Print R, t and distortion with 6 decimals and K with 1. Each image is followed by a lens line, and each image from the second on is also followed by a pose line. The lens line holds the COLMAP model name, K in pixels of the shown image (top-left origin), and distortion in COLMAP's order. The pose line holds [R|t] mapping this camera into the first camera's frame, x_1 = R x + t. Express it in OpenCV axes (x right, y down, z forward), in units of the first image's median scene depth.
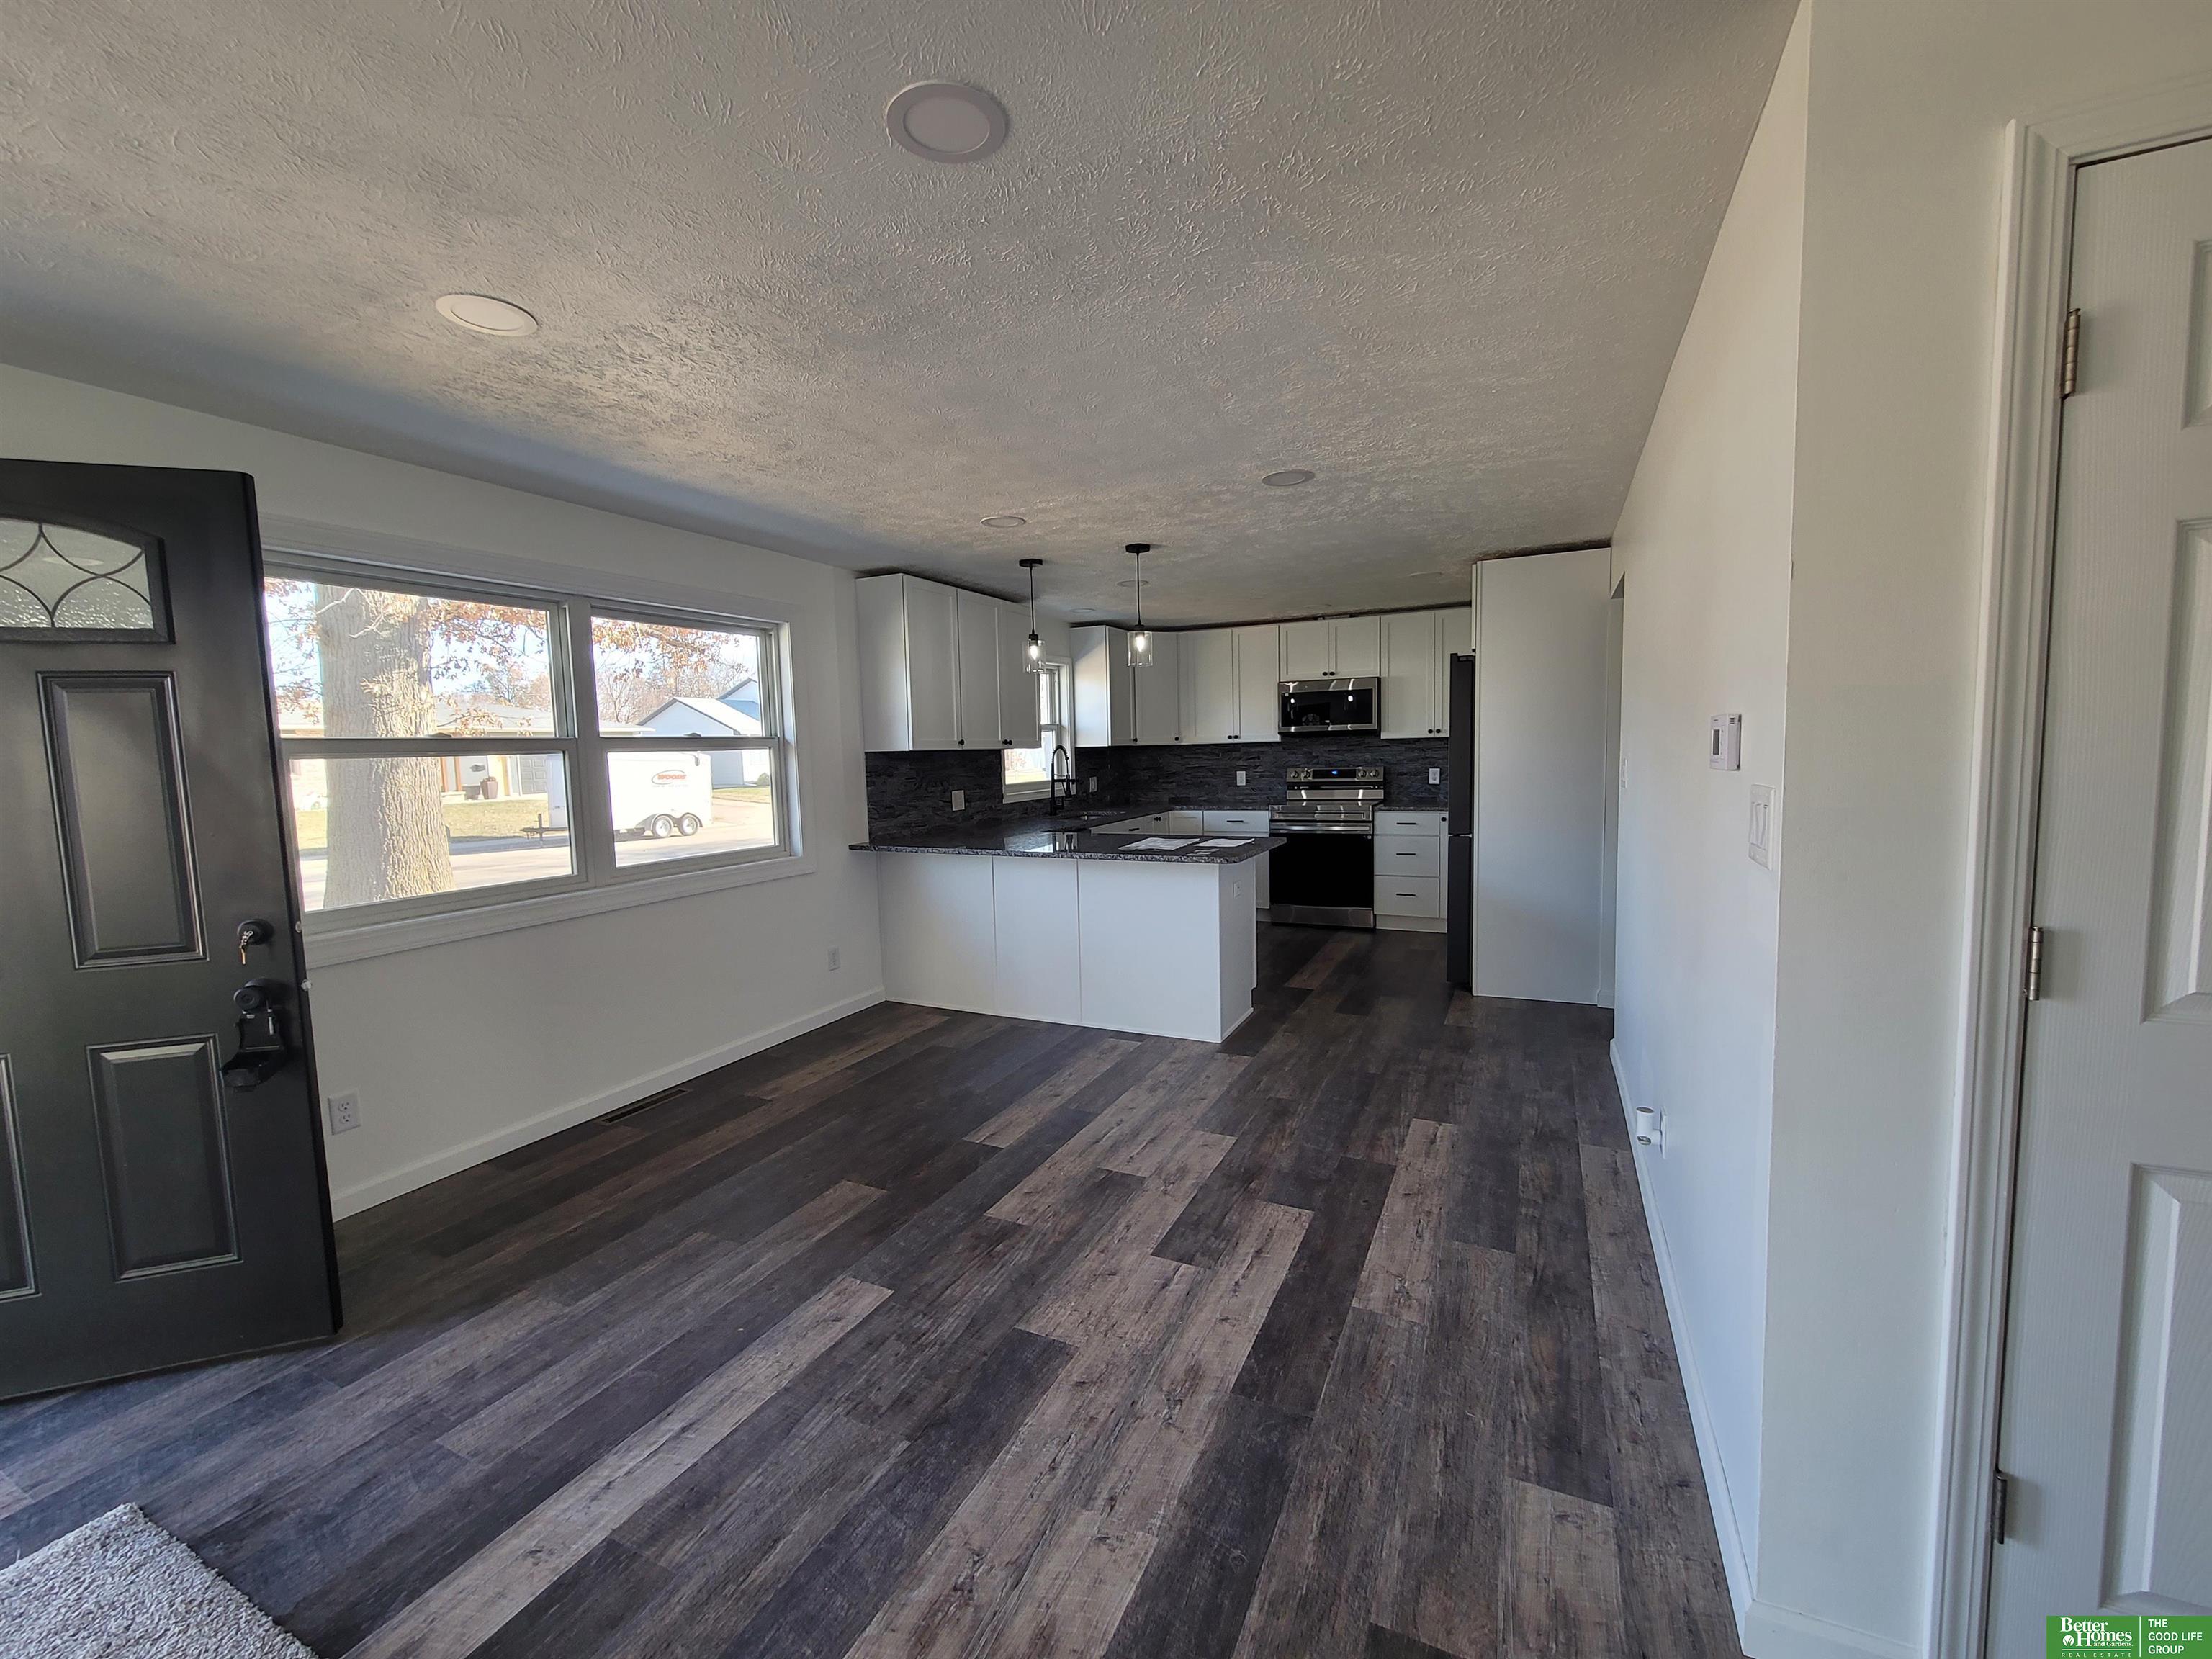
lens RADIAL K [[898.7, 0, 1106.0], [0, 898.7, 829.5], [0, 0, 1]] dist [-0.001815, -0.000590]
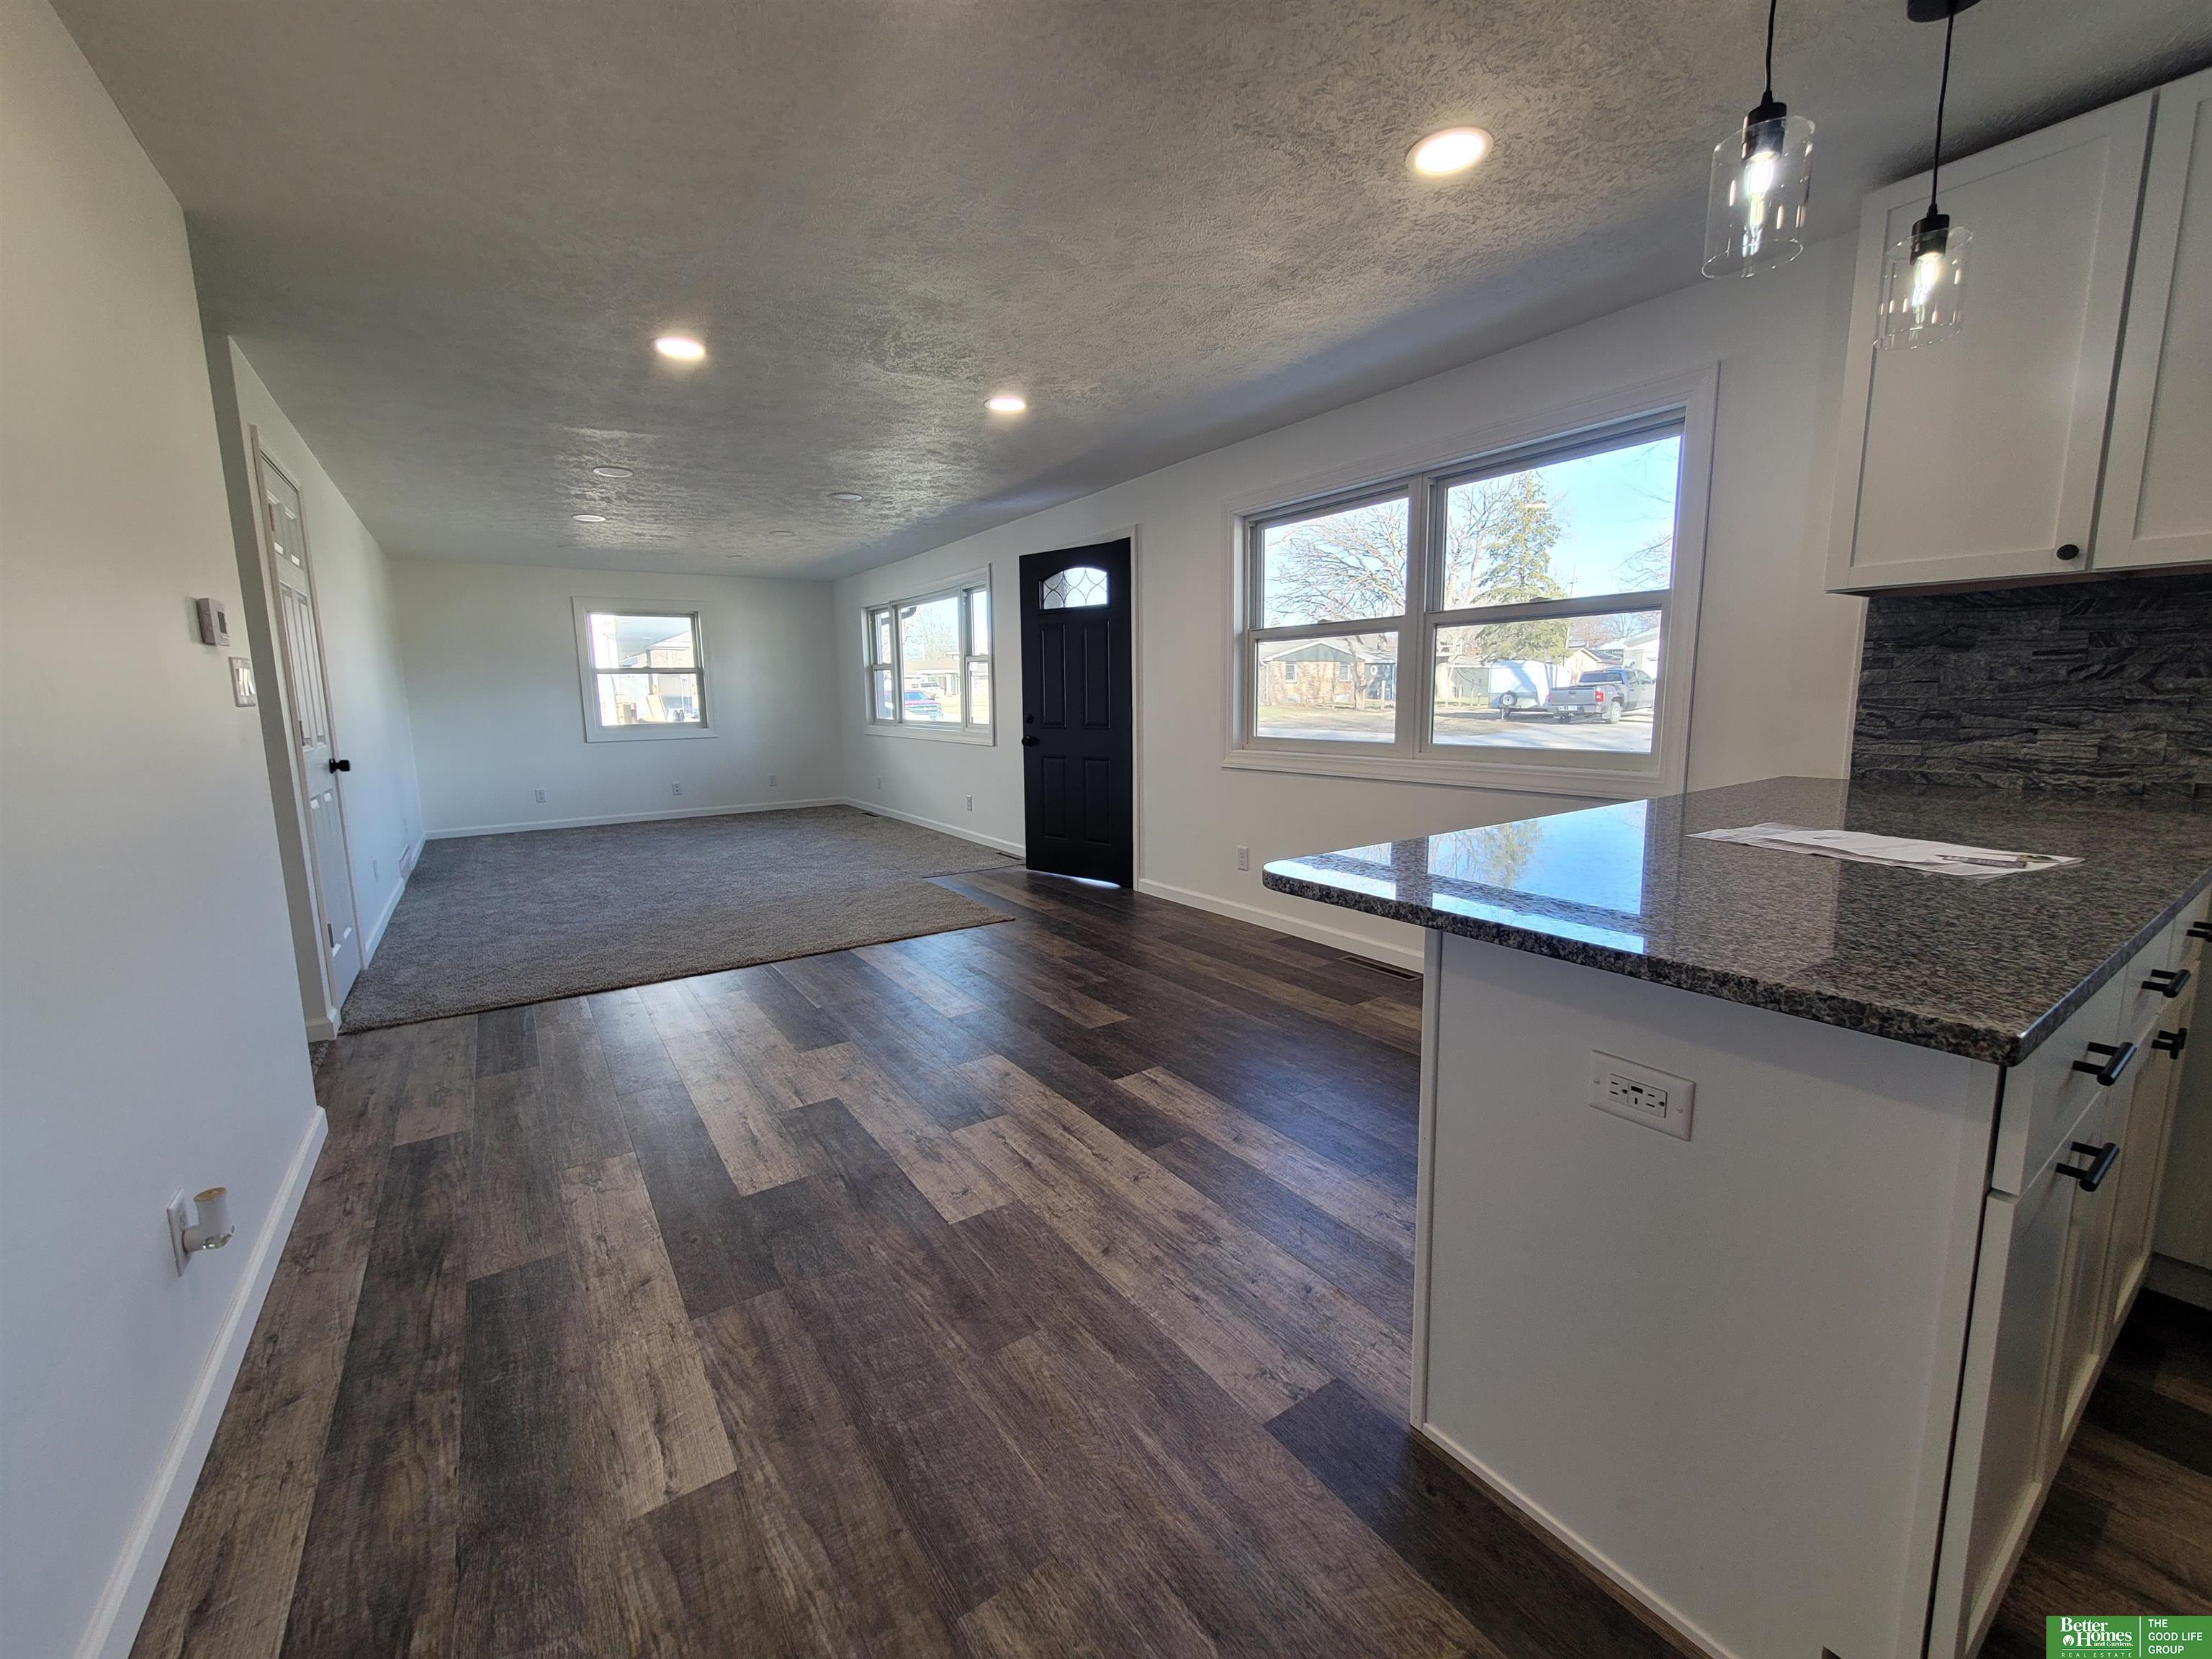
lens RADIAL K [[898.7, 0, 1106.0], [0, 898.7, 829.5], [0, 0, 1]] dist [-0.001815, -0.000590]
pose [[-0.502943, 0.165331, -0.848360, 0.589790], [-0.048230, 0.974637, 0.218533, -0.075621], [0.862973, 0.150826, -0.482213, 1.370336]]
